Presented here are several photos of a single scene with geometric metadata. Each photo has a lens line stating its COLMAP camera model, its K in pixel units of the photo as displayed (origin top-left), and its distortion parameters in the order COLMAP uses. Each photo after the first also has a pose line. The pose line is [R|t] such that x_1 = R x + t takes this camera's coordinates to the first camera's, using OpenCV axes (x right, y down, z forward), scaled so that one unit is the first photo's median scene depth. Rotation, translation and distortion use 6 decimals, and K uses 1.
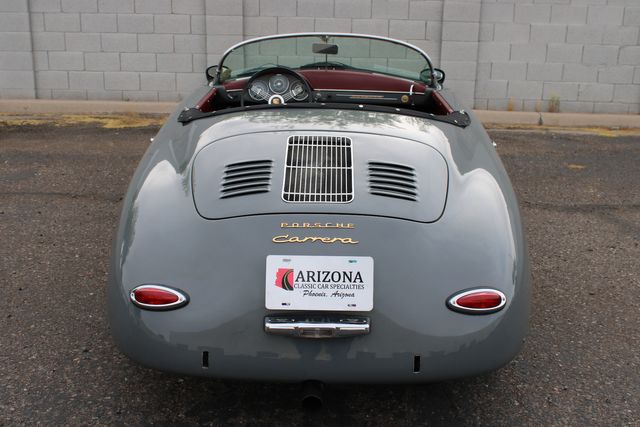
lens RADIAL K [[724.5, 0, 320.0], [0, 724.5, 213.5], [0, 0, 1]] dist [-0.058408, 0.006833]
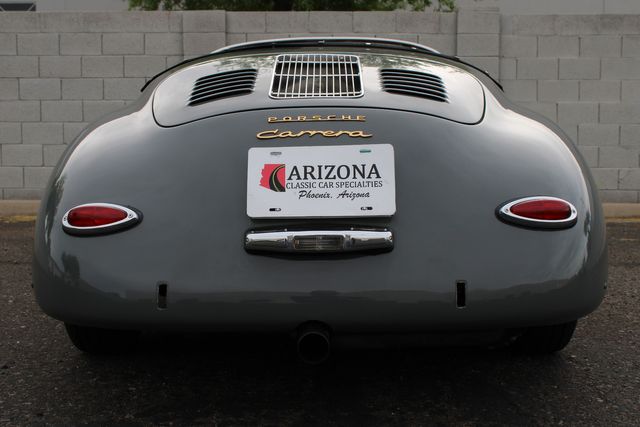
lens RADIAL K [[827.9, 0, 320.0], [0, 827.9, 213.5], [0, 0, 1]] dist [-0.041178, 0.015666]
pose [[0.999802, -0.019420, 0.004342, -0.005752], [0.019900, 0.975074, -0.220987, 0.301911], [0.000058, 0.221030, 0.975267, 0.188205]]
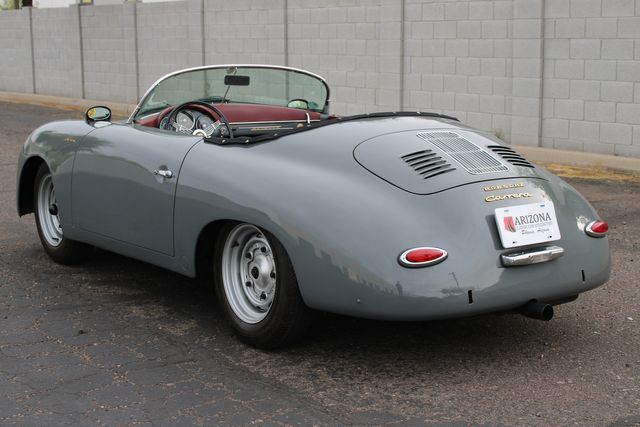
lens RADIAL K [[1080.7, 0, 320.0], [0, 1080.7, 213.5], [0, 0, 1]] dist [-0.008882, 0.000420]
pose [[0.800458, -0.104091, 0.590281, -1.448627], [0.186040, 0.979313, -0.079589, 0.159131], [-0.569786, 0.173523, 0.803265, -0.385890]]
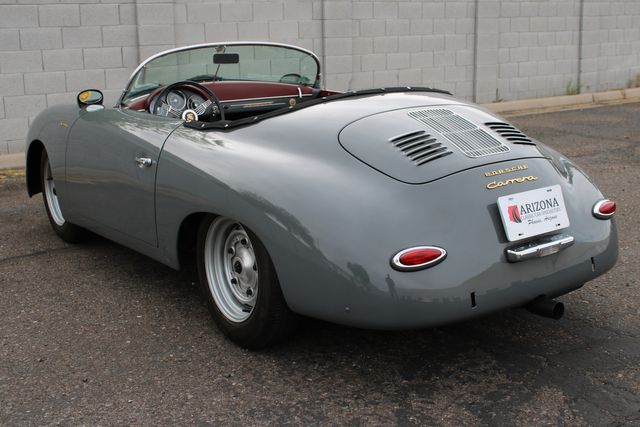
lens RADIAL K [[827.9, 0, 320.0], [0, 827.9, 213.5], [0, 0, 1]] dist [-0.041178, 0.015666]
pose [[0.805273, -0.171349, 0.567605, -1.039856], [0.216488, 0.976206, -0.012438, 0.035969], [-0.551968, 0.132896, 0.823207, 0.059220]]
